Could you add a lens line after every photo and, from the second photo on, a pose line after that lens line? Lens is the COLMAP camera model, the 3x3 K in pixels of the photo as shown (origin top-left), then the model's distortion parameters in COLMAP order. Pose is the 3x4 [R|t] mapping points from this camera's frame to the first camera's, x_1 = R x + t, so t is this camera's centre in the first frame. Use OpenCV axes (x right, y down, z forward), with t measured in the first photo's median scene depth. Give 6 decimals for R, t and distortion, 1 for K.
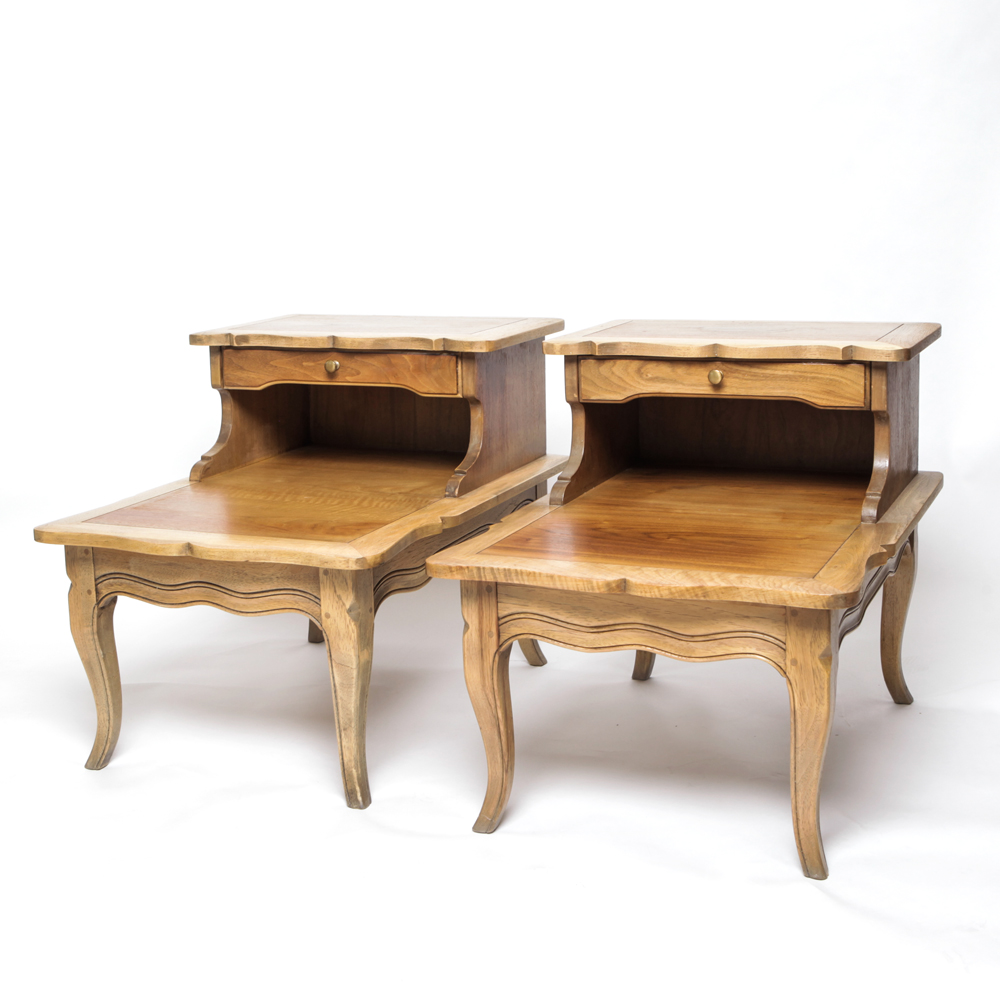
lens RADIAL K [[1598.9, 0, 500.0], [0, 1598.9, 500.0], [0, 0, 1]] dist [-0.115199, 0.016751]
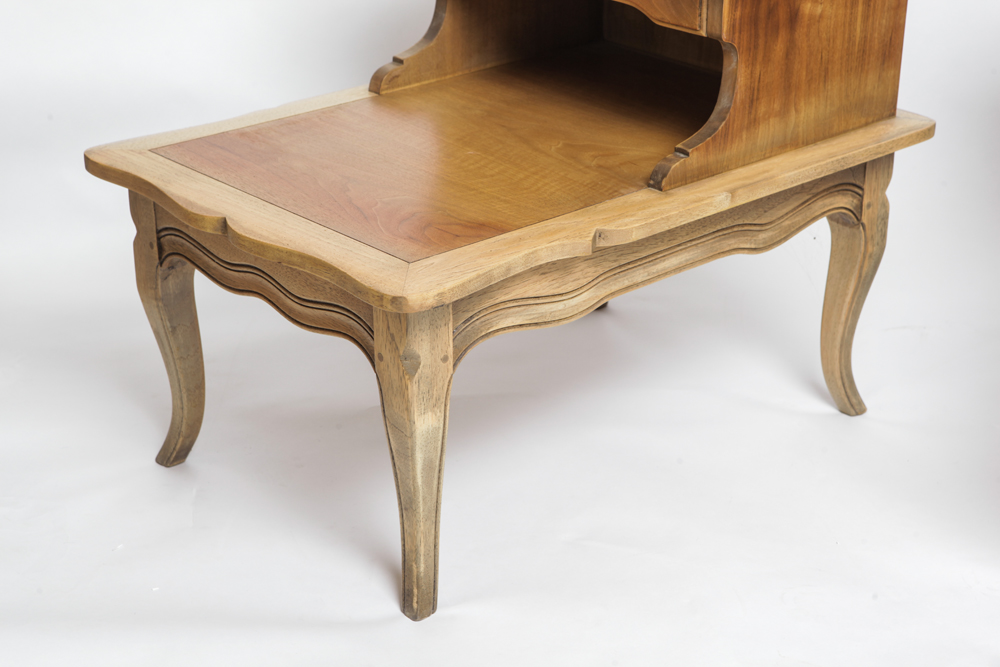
lens RADIAL K [[1906.5, 0, 500.0], [0, 1906.5, 333.5], [0, 0, 1]] dist [0.183926, -0.007061]
pose [[0.902563, 0.193047, -0.384854, 0.240349], [-0.106451, 0.966152, 0.234984, -0.129631], [0.417191, -0.171120, 0.892564, 0.254214]]
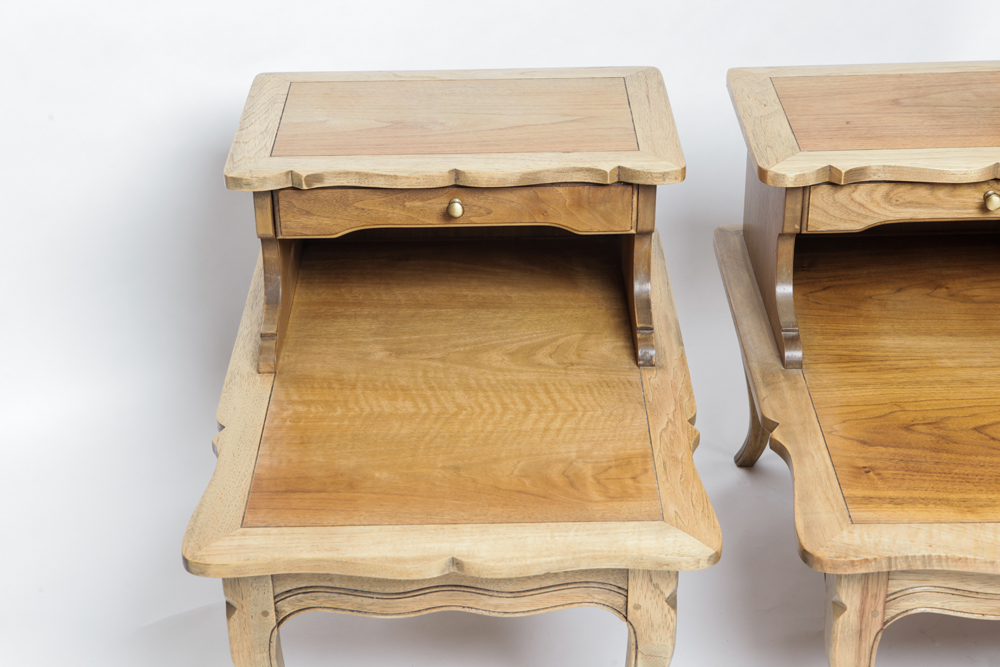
lens RADIAL K [[1677.4, 0, 500.0], [0, 1677.4, 333.5], [0, 0, 1]] dist [0.092044, 0.055488]
pose [[0.922469, -0.182591, 0.340163, -0.394490], [0.075390, 0.949323, 0.305127, -0.288770], [-0.378638, -0.255825, 0.889487, 0.299677]]
